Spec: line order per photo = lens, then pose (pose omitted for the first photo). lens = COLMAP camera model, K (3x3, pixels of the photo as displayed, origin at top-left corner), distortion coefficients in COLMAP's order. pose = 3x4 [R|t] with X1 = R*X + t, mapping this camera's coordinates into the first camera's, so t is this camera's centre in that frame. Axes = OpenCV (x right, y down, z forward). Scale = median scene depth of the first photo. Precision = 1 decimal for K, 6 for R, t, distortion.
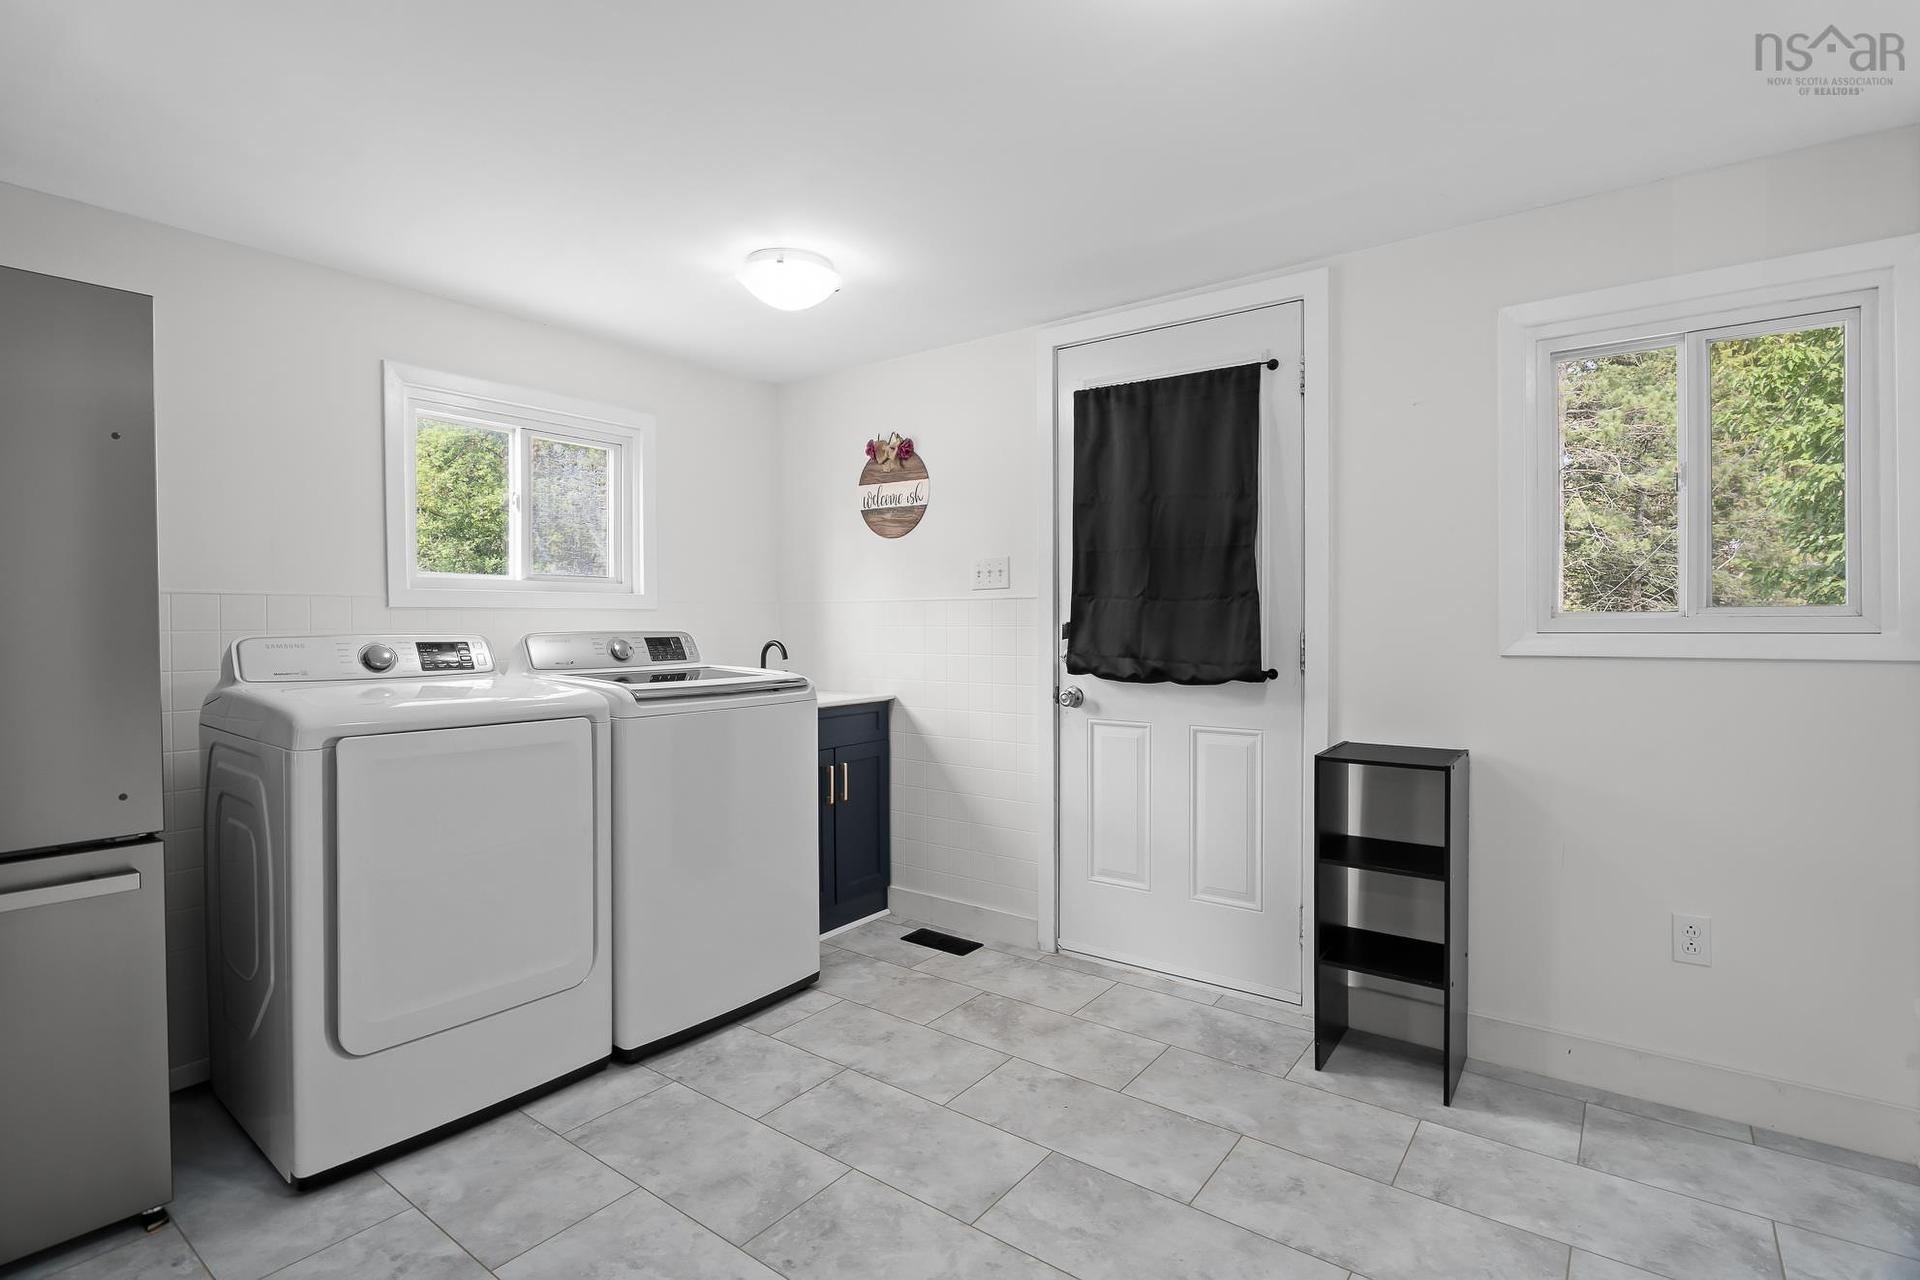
lens RADIAL K [[915.3, 0, 960.6], [0, 915.3, 638.4], [0, 0, 1]] dist [-0.008816, -0.000490]
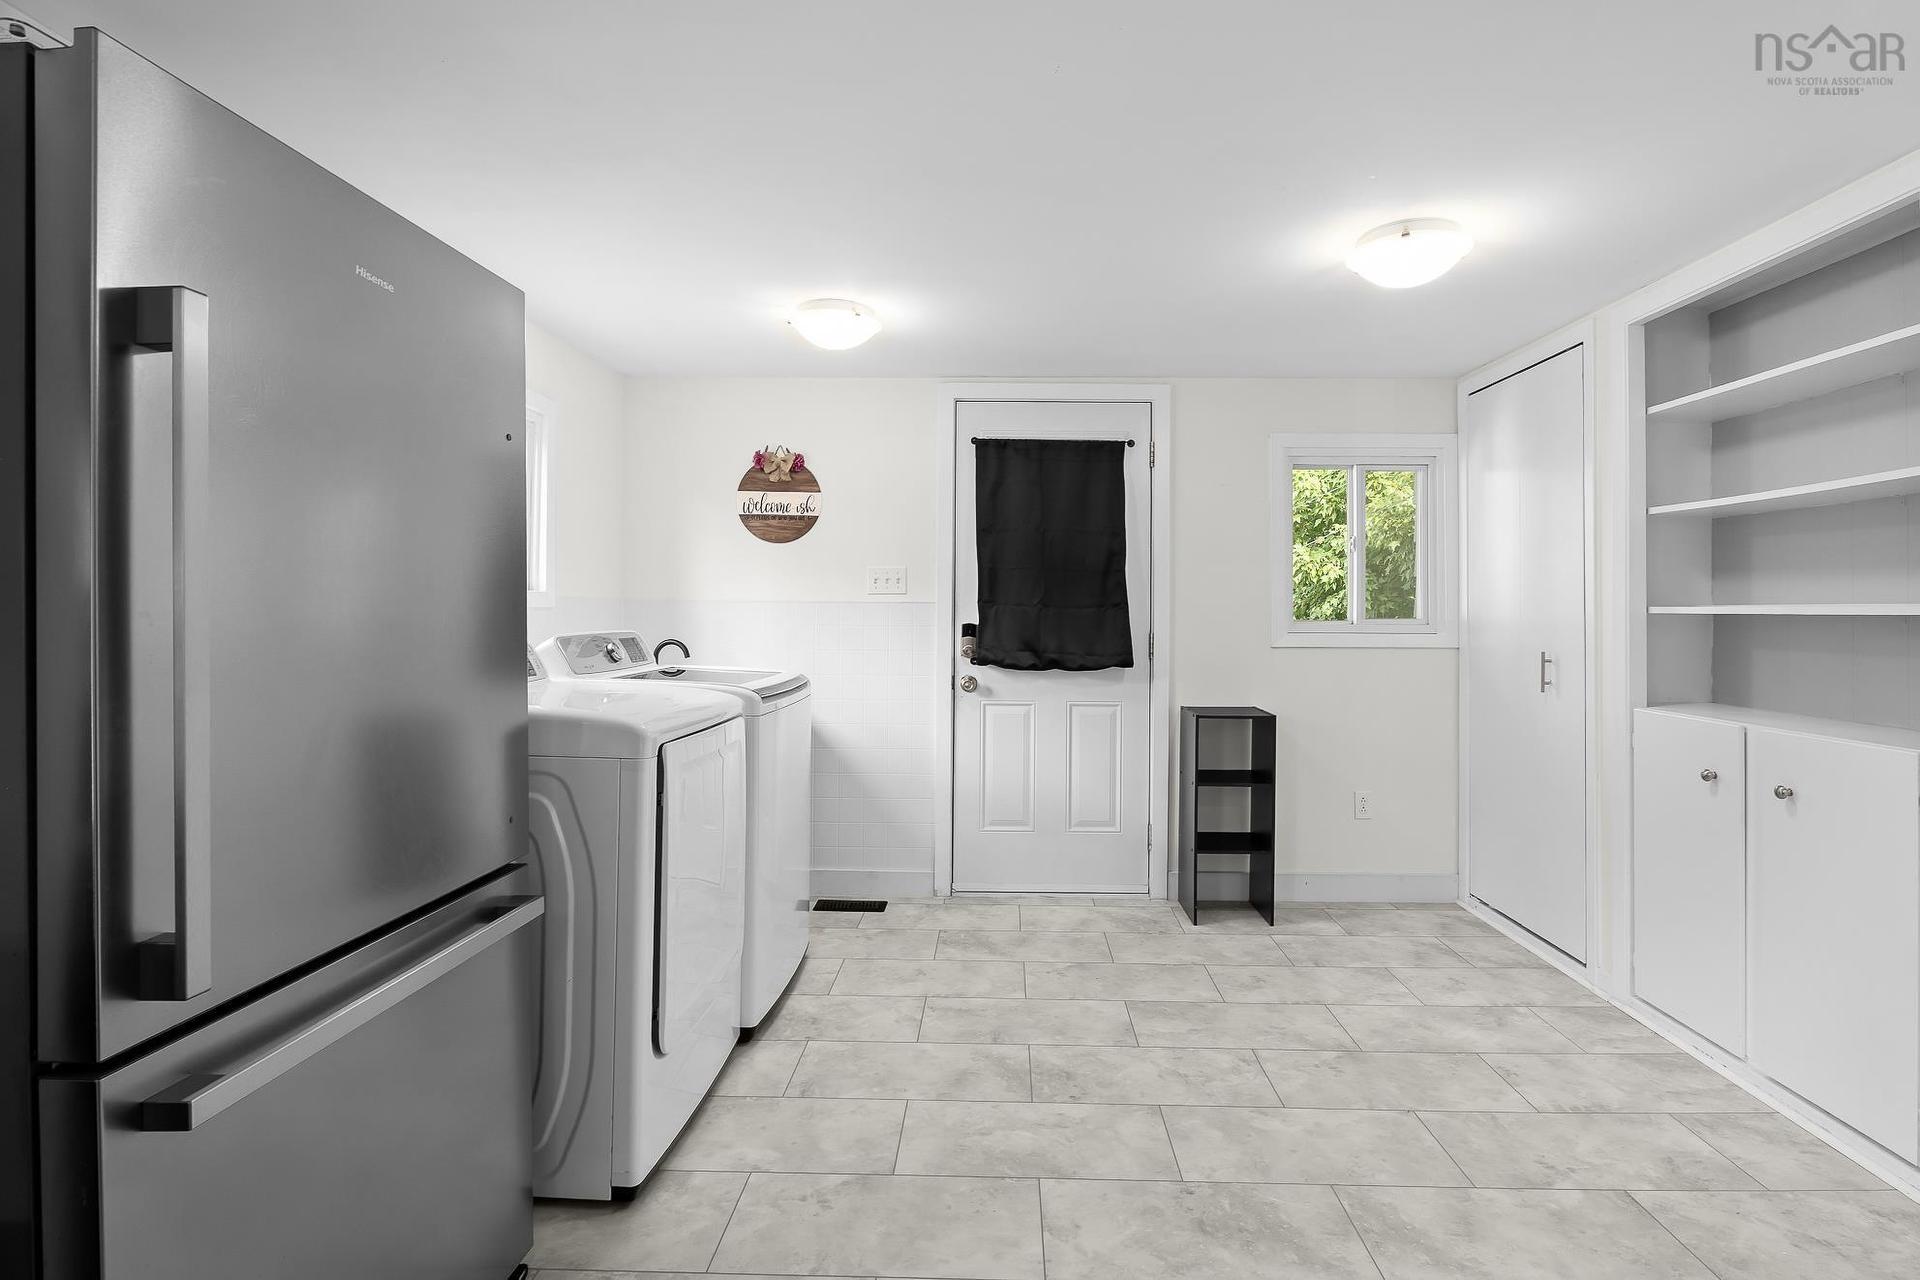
lens RADIAL K [[915.3, 0, 1014.6], [0, 915.3, 613.4], [0, 0, 1]] dist [-0.008816, -0.000490]
pose [[0.810011, 0.008993, 0.586346, -0.641943], [0.000680, 0.999867, -0.016275, -0.012740], [-0.586415, 0.013582, 0.809897, -0.043158]]
